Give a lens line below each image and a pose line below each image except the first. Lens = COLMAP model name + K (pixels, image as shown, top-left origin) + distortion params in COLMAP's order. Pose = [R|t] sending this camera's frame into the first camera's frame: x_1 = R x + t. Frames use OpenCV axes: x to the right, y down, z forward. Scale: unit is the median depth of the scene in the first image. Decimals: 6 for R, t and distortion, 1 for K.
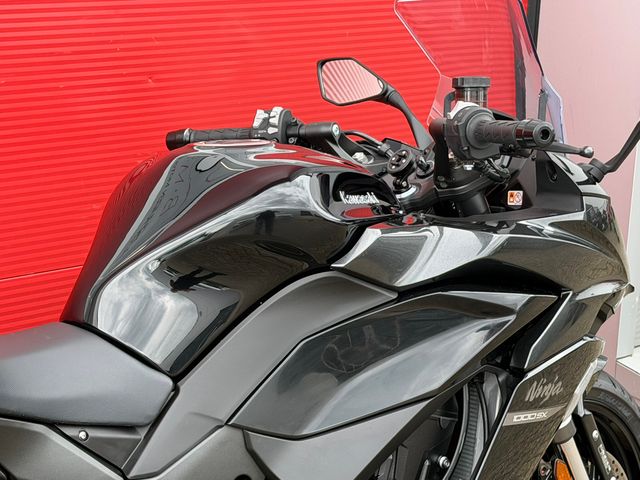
lens RADIAL K [[1467.0, 0, 322.0], [0, 1467.0, 237.1], [0, 0, 1]] dist [0.159338, 0.000000]
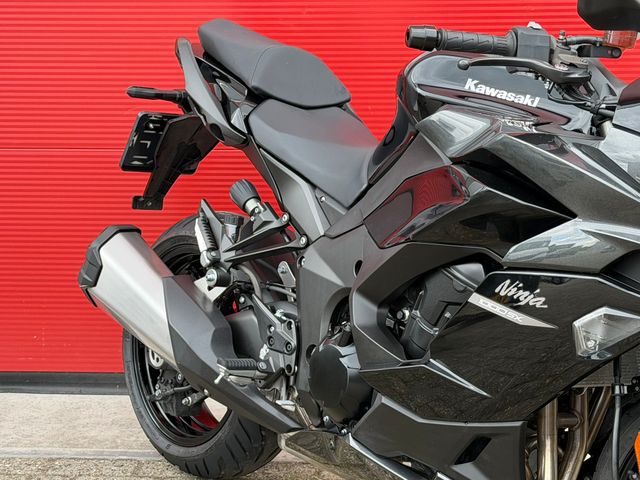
lens RADIAL K [[1467.0, 0, 315.8], [0, 1467.0, 256.4], [0, 0, 1]] dist [0.159338, 0.000000]
pose [[-0.009611, 0.170731, -0.985271, 1.101504], [-0.276092, 0.946561, 0.166716, -0.053143], [0.961083, 0.273628, 0.038040, 0.753580]]
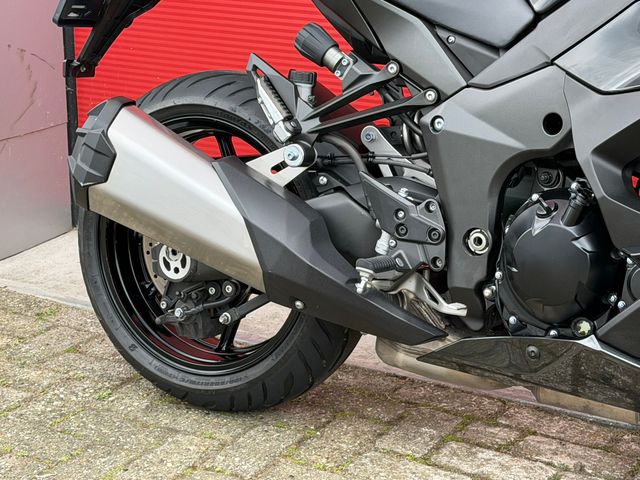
lens RADIAL K [[1467.0, 0, 323.2], [0, 1467.0, 252.7], [0, 0, 1]] dist [0.159338, 0.000000]
pose [[0.349976, 0.240558, -0.905345, 0.744167], [-0.238019, 0.957583, 0.162428, 0.103071], [0.906016, 0.158643, 0.392388, 0.363425]]
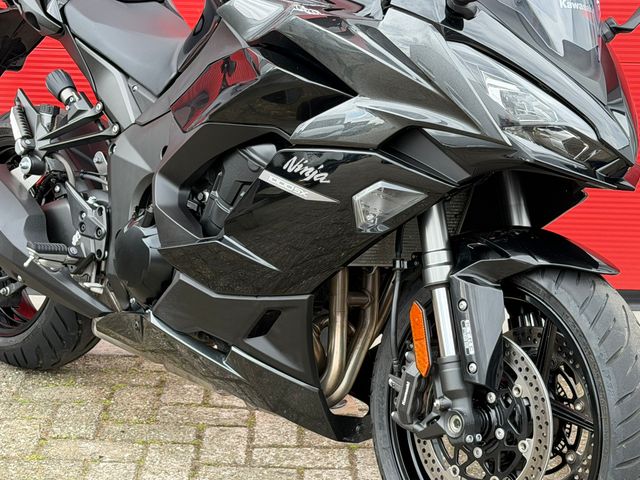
lens RADIAL K [[1467.0, 0, 312.9], [0, 1467.0, 252.3], [0, 0, 1]] dist [0.159338, 0.000000]
pose [[0.060931, 0.204527, -0.976963, 1.146593], [-0.302831, 0.936435, 0.177155, -0.032280], [0.951095, 0.285060, 0.118995, 0.828158]]
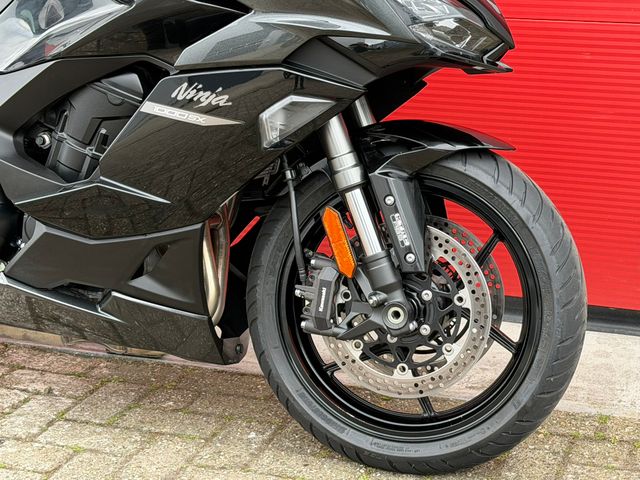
lens RADIAL K [[1467.0, 0, 331.9], [0, 1467.0, 251.9], [0, 0, 1]] dist [0.159338, 0.000000]
pose [[0.502346, 0.217068, -0.836977, 1.031995], [-0.202703, 0.970566, 0.130054, 0.052000], [0.840572, 0.104326, 0.531560, 0.489477]]
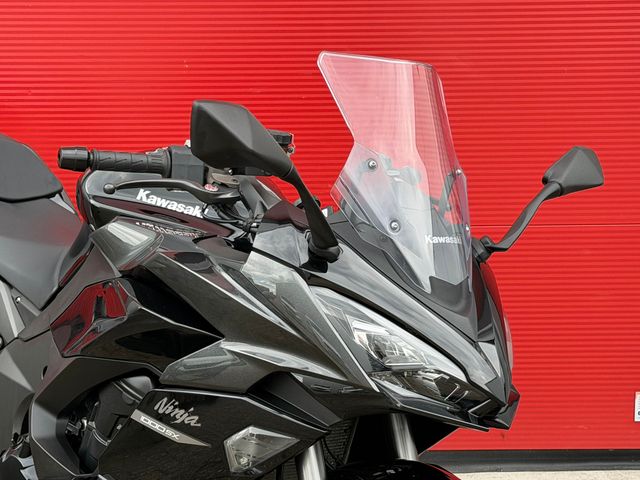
lens RADIAL K [[1467.0, 0, 333.5], [0, 1467.0, 253.2], [0, 0, 1]] dist [0.159338, 0.000000]
pose [[0.095982, 0.159738, -0.982482, 1.103013], [-0.271419, 0.953836, 0.128565, -0.160887], [0.957664, 0.254324, 0.134907, 0.868980]]
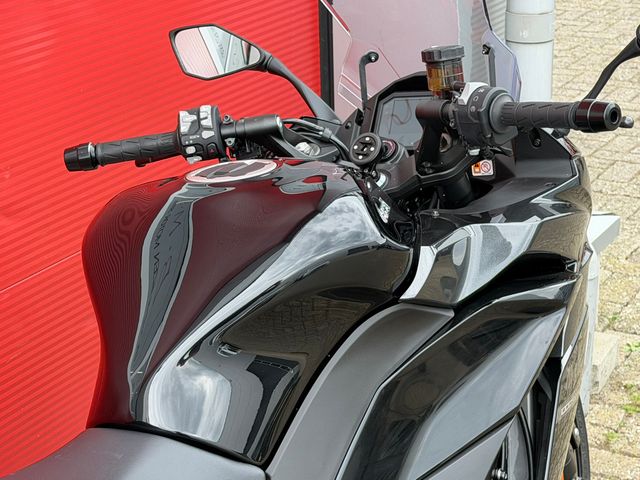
lens RADIAL K [[1467.0, 0, 318.8], [0, 1467.0, 244.4], [0, 0, 1]] dist [0.159338, 0.000000]
pose [[0.942205, -0.177885, 0.283913, -0.239071], [0.151237, 0.981977, 0.113354, -0.100740], [-0.298960, -0.063865, 0.952126, 0.152094]]
